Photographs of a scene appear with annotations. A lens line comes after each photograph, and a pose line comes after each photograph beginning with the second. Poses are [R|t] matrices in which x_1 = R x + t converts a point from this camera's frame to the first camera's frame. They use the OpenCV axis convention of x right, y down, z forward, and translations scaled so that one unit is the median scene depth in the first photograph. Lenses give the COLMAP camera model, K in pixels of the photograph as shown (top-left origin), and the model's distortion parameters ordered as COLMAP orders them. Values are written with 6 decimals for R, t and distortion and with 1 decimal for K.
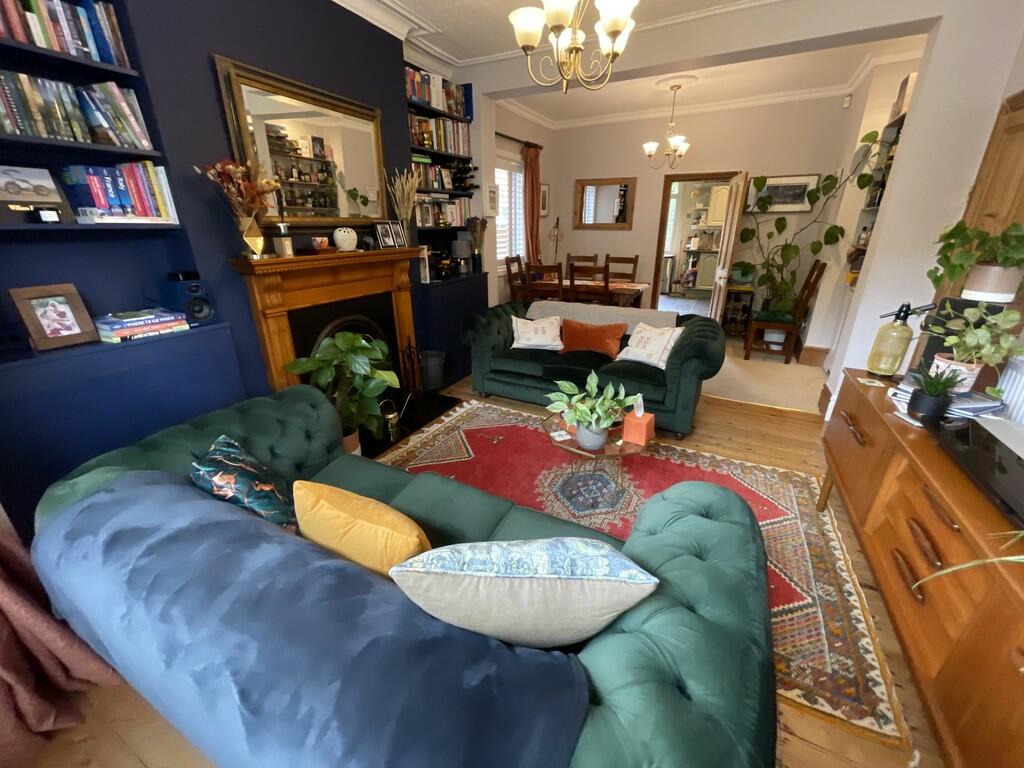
lens RADIAL K [[416.4, 0, 508.0], [0, 416.4, 384.8], [0, 0, 1]] dist [-0.002128, 0.000449]
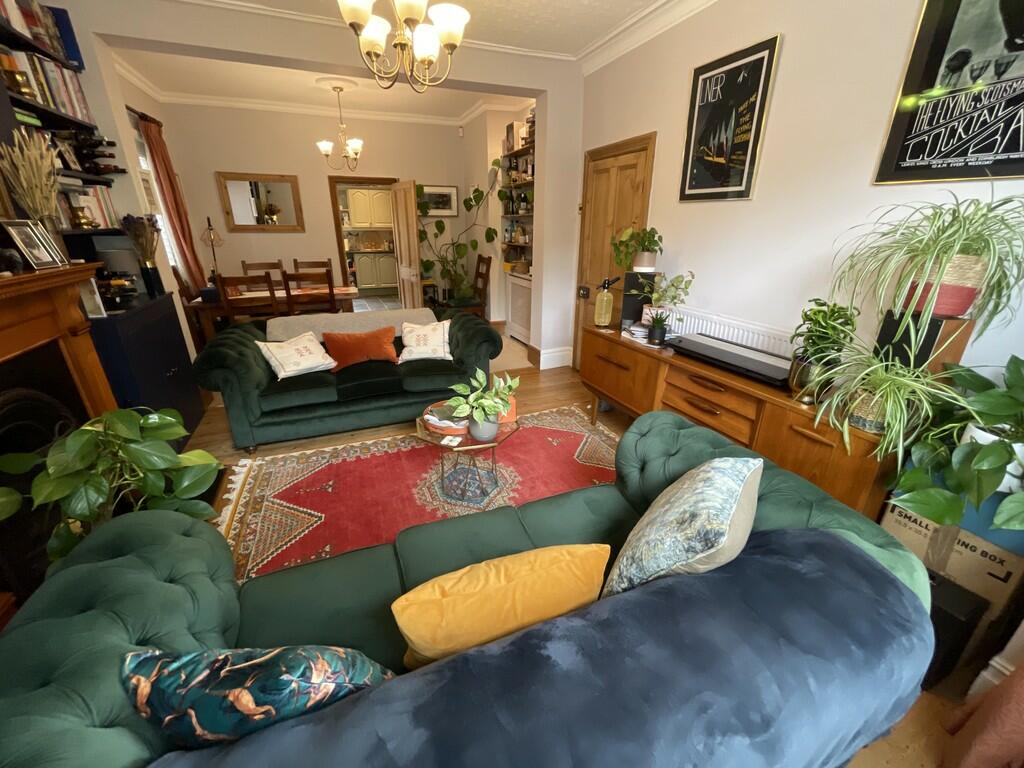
lens RADIAL K [[416.4, 0, 509.7], [0, 416.4, 384.2], [0, 0, 1]] dist [-0.002128, 0.000449]
pose [[0.641192, -0.268375, 0.718921, -0.271972], [0.270583, 0.955748, 0.115455, -0.049076], [-0.718093, 0.120499, 0.685436, 0.121630]]
